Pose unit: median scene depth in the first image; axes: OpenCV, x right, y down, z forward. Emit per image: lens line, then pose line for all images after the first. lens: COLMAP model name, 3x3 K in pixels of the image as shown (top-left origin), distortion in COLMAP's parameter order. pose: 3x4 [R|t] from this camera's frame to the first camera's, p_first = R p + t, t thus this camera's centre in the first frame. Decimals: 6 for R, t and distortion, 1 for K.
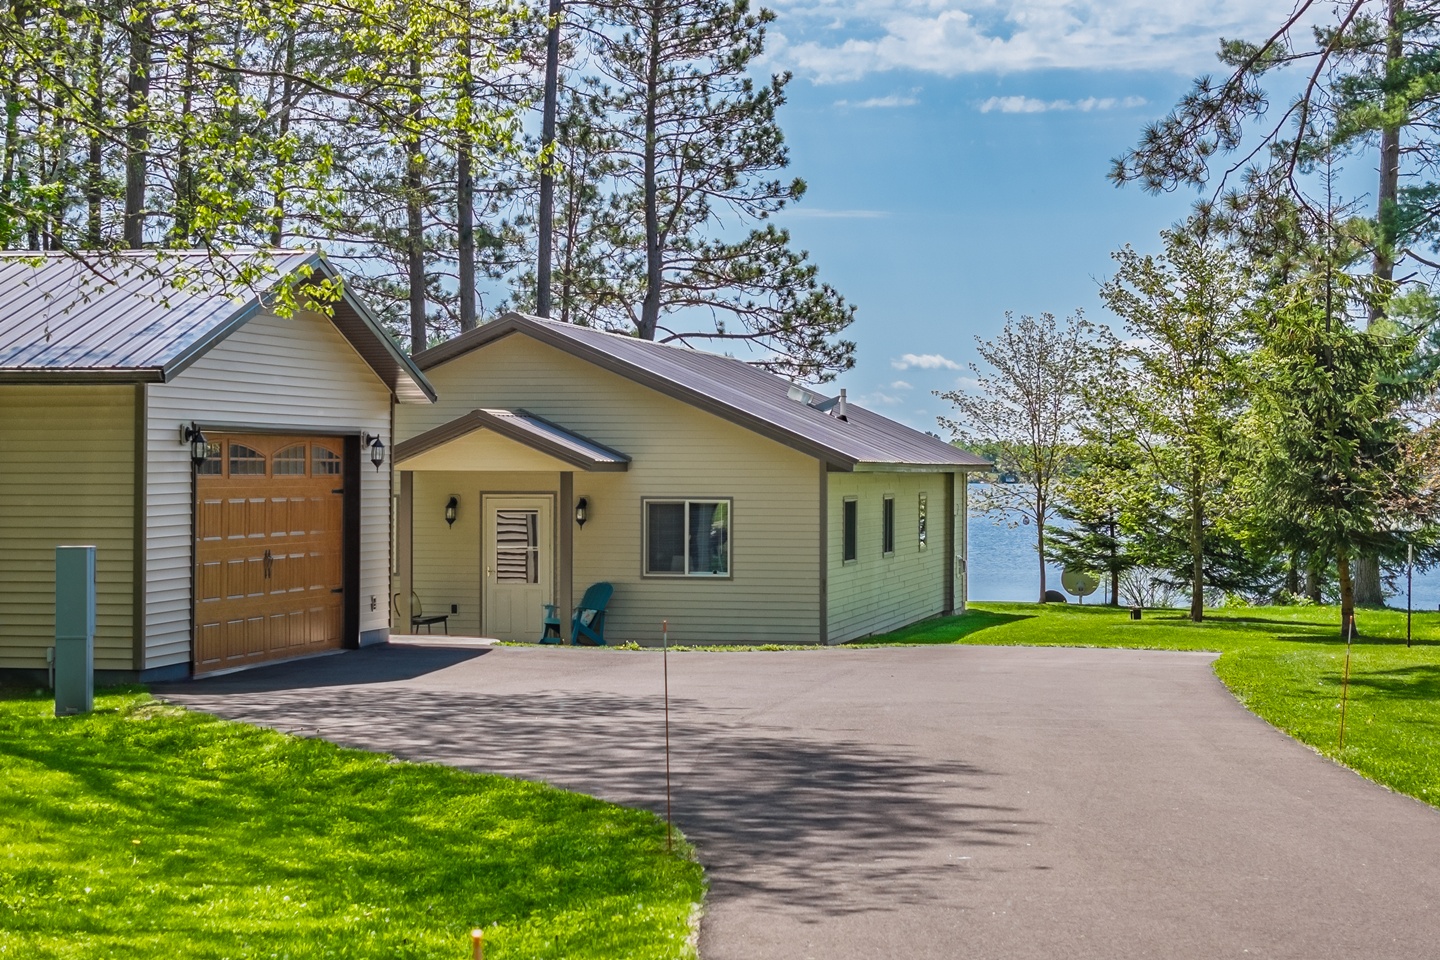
lens RADIAL K [[2904.3, 0, 719.5], [0, 2904.3, 479.3], [0, 0, 1]] dist [-0.101064, 0.000000]
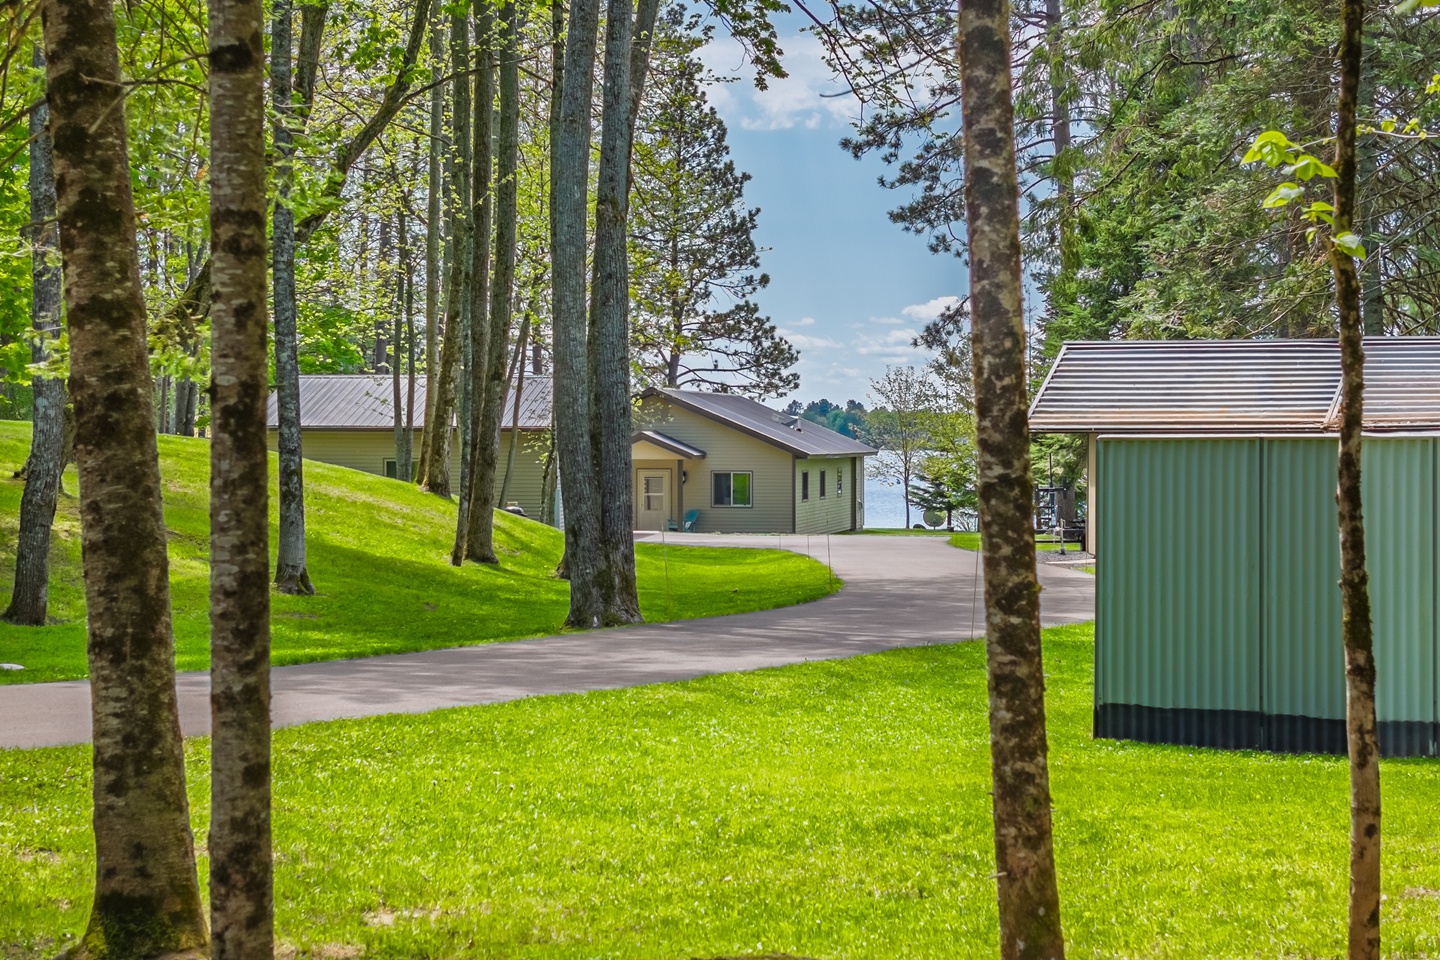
lens RADIAL K [[2904.3, 0, 720.1], [0, 2904.3, 480.1], [0, 0, 1]] dist [-0.101064, 0.000000]
pose [[0.999644, -0.003913, 0.026375, -0.041246], [0.003610, 0.999927, 0.011523, -0.006319], [-0.026418, -0.011424, 0.999586, -0.632244]]
